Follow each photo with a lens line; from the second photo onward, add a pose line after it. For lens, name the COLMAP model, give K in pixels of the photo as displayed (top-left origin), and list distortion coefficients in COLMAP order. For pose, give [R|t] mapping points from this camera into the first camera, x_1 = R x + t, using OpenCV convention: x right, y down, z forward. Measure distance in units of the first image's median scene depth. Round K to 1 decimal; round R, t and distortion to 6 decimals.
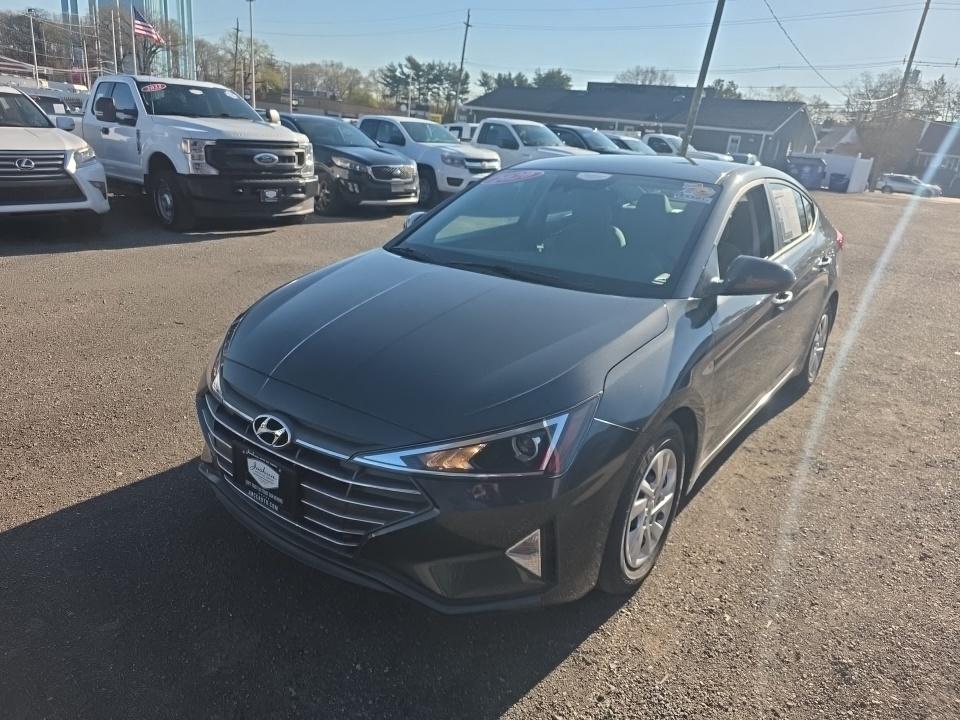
lens RADIAL K [[660.1, 0, 478.4], [0, 660.1, 365.0], [0, 0, 1]] dist [0.039368, -0.038963]
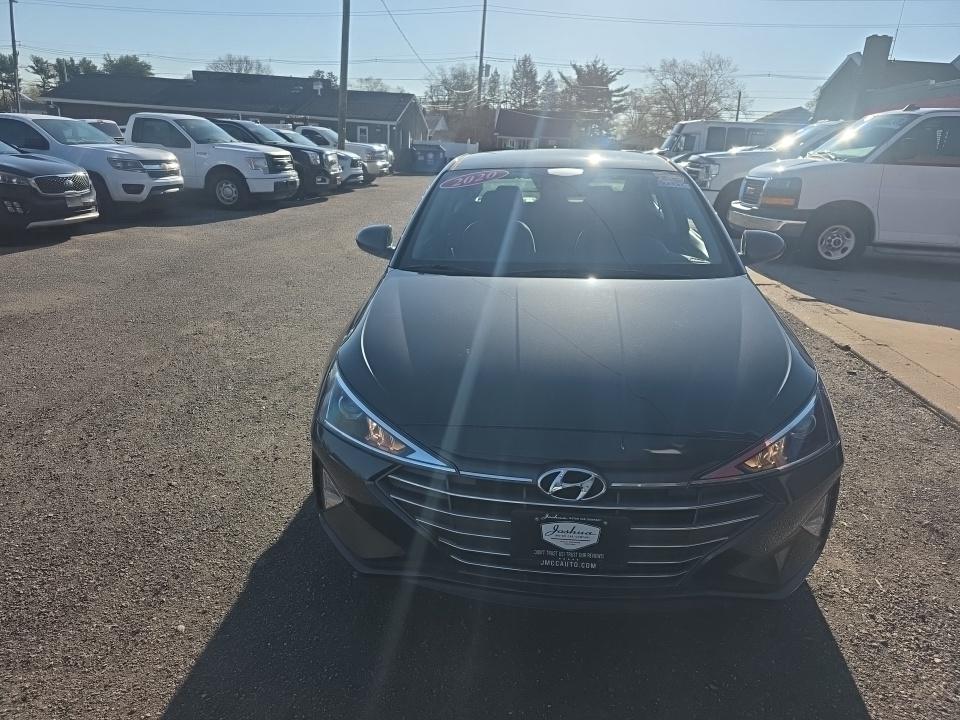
lens RADIAL K [[660.1, 0, 484.1], [0, 660.1, 380.6], [0, 0, 1]] dist [0.039368, -0.038963]
pose [[0.839365, -0.219479, 0.497288, -0.106905], [0.203265, 0.975222, 0.087328, -0.017655], [-0.504133, 0.027781, 0.863179, 0.039301]]
